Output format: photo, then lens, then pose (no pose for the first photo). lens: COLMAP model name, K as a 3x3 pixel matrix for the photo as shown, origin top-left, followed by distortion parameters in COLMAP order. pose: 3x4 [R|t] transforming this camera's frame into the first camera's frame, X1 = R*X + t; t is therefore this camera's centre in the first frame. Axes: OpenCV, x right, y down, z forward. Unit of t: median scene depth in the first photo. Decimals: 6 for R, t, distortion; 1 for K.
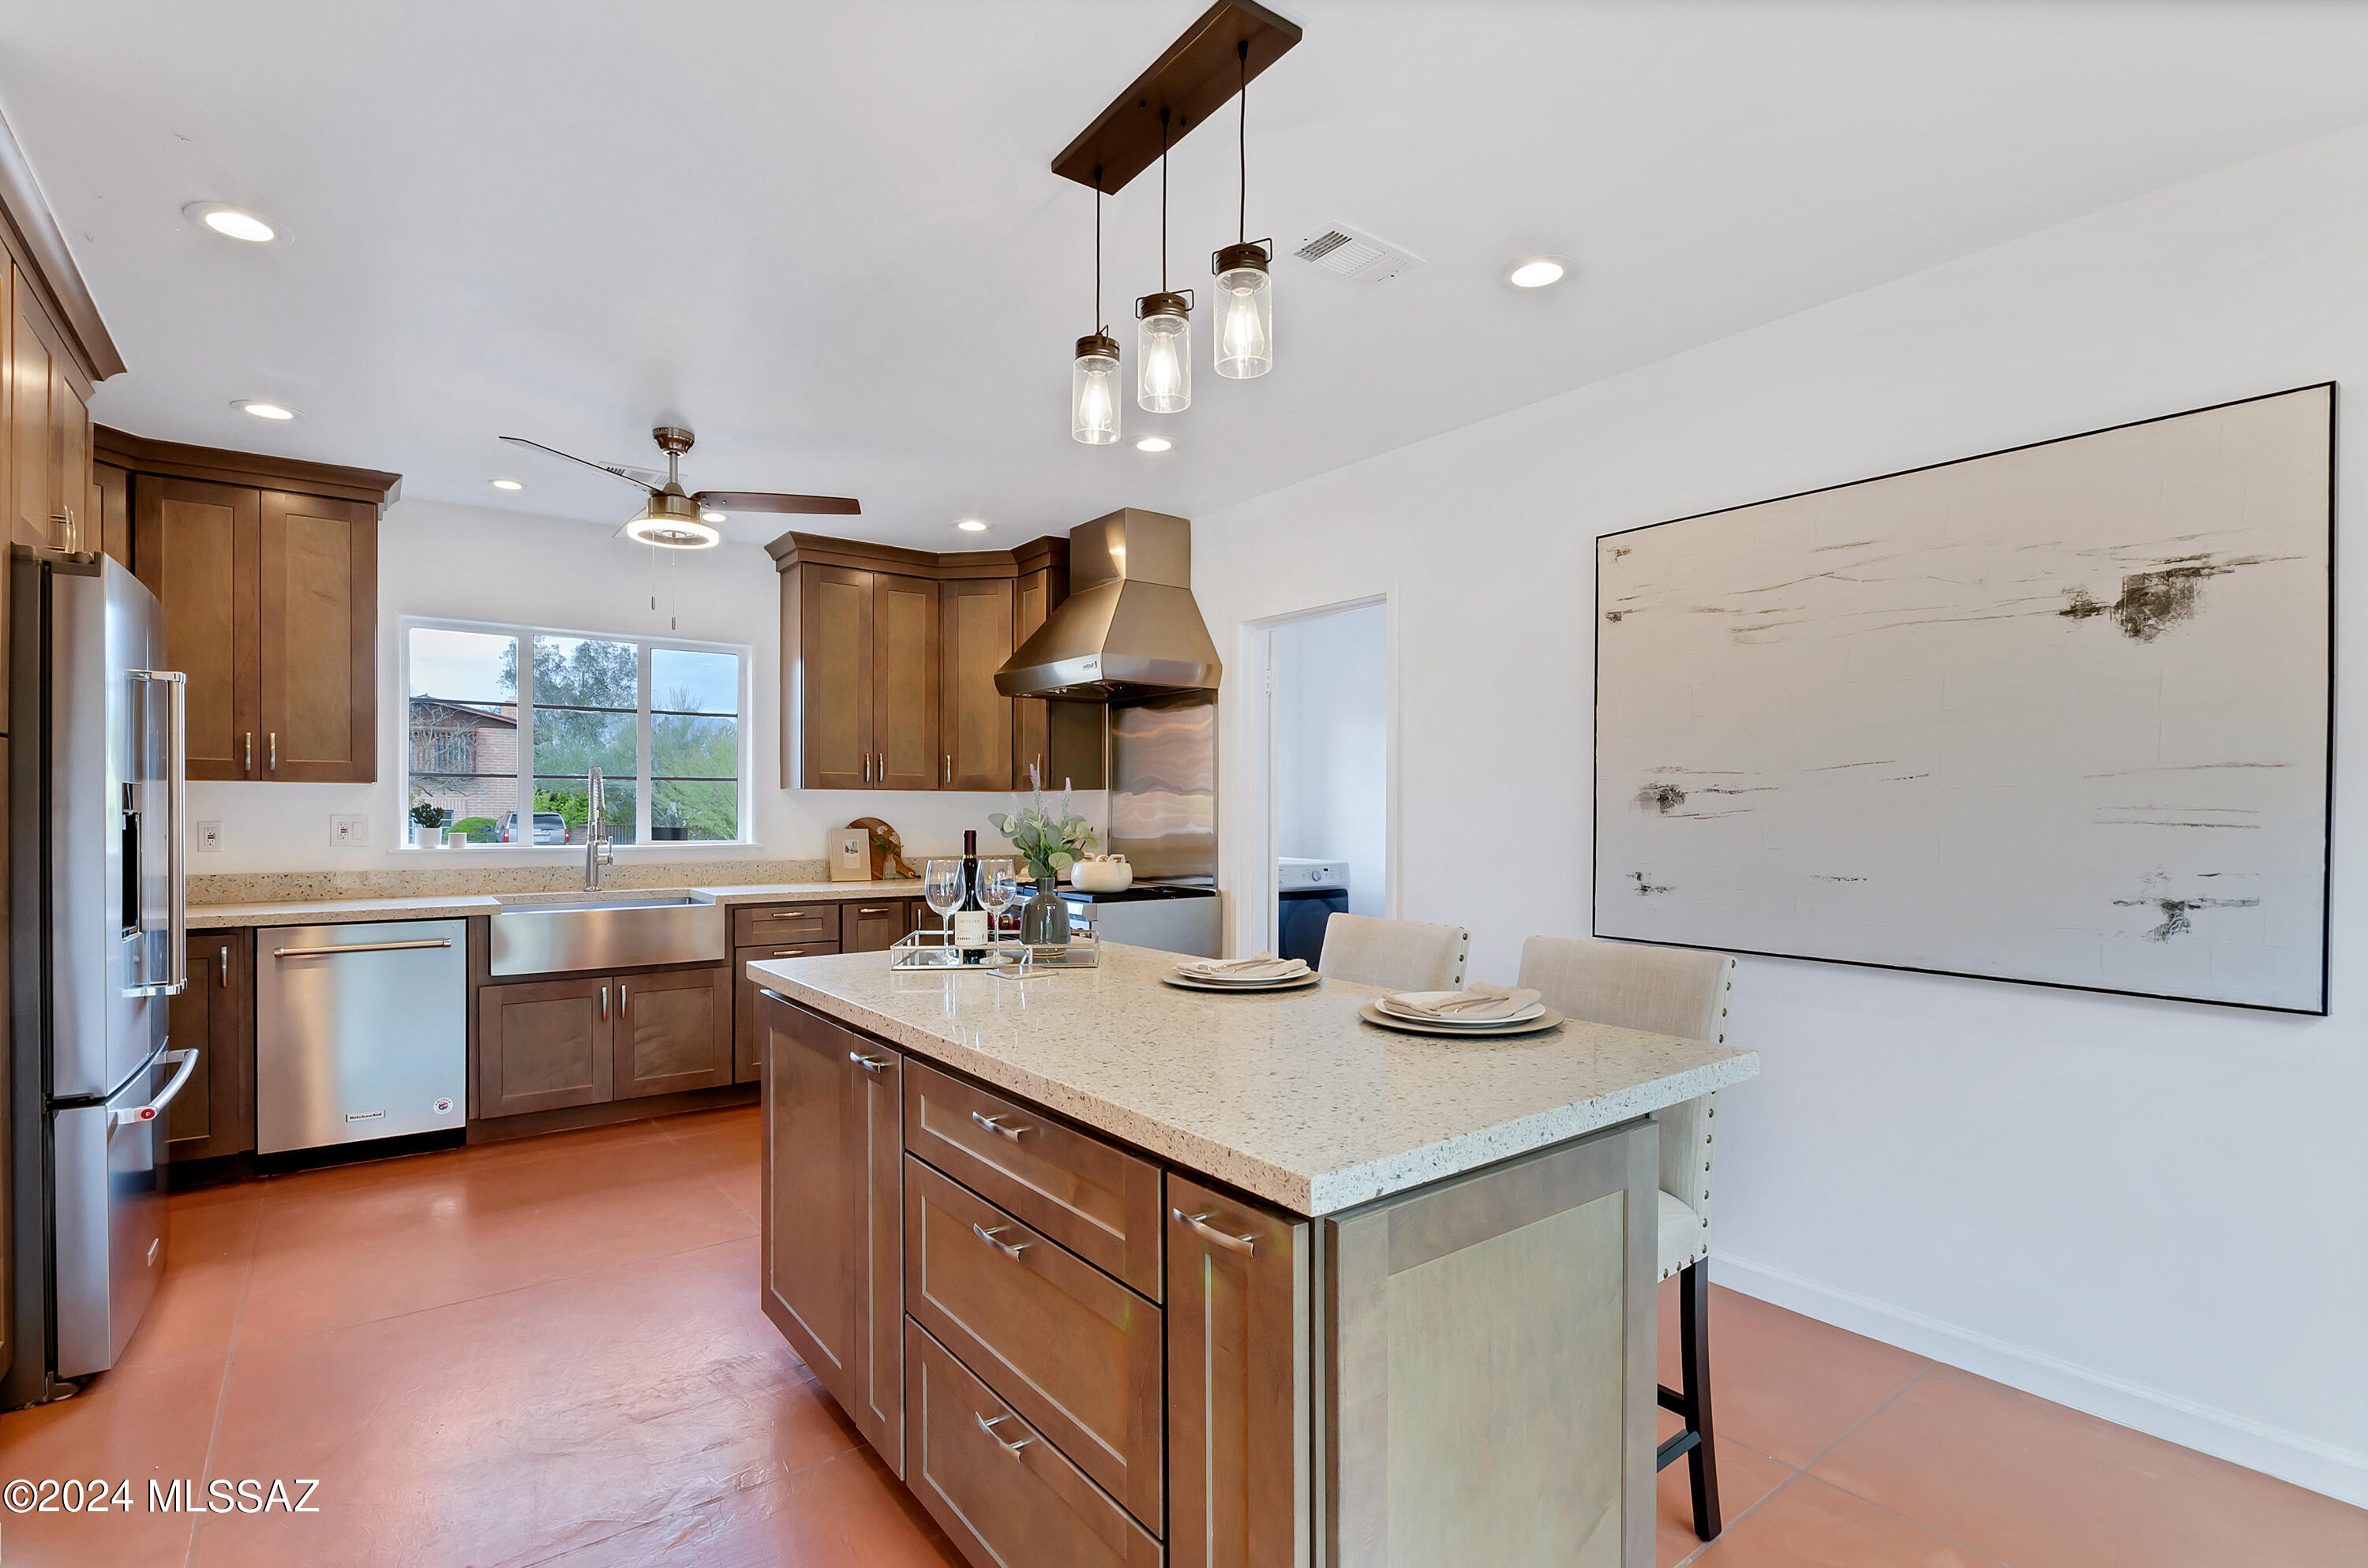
lens RADIAL K [[1117.3, 0, 1183.8], [0, 1117.3, 820.8], [0, 0, 1]] dist [-0.011877, -0.000456]
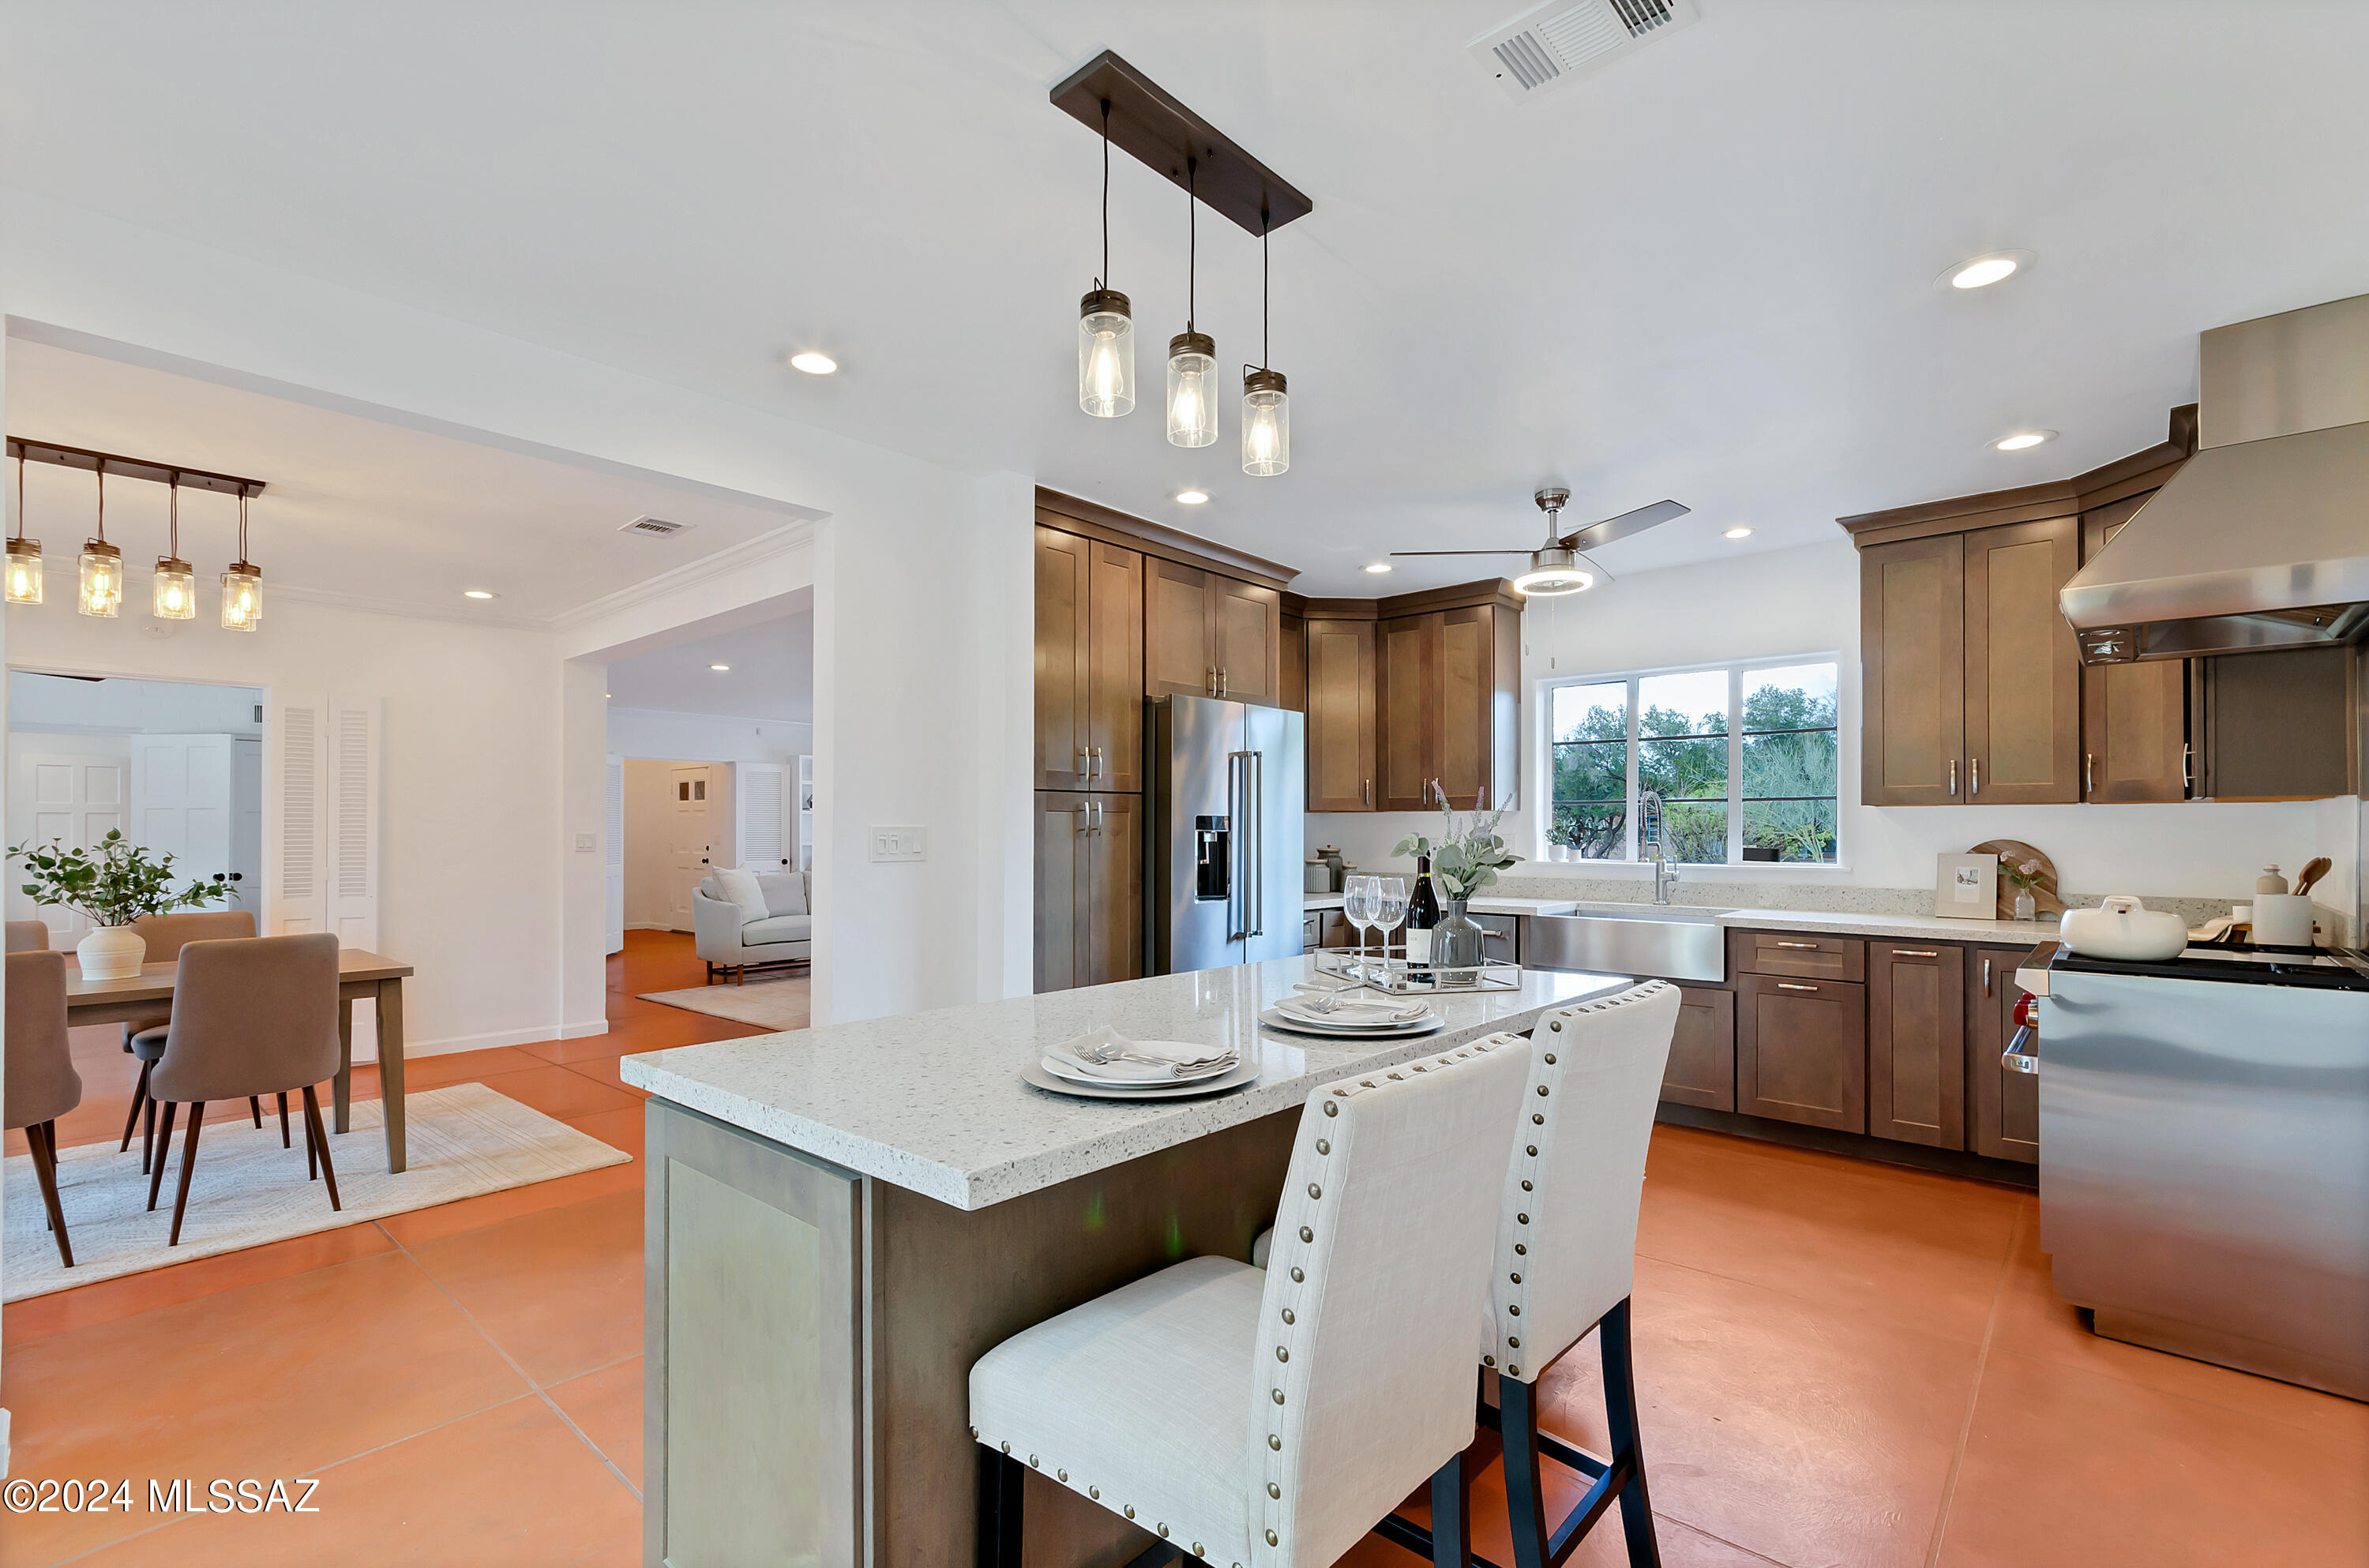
lens RADIAL K [[1058.7, 0, 1184.7], [0, 1058.7, 821.3], [0, 0, 1]] dist [0.003116, 0.000819]
pose [[0.197757, -0.009915, -0.980201, 0.419700], [-0.009747, 0.999880, -0.012081, -0.002050], [0.980203, 0.011943, 0.197636, 0.354796]]
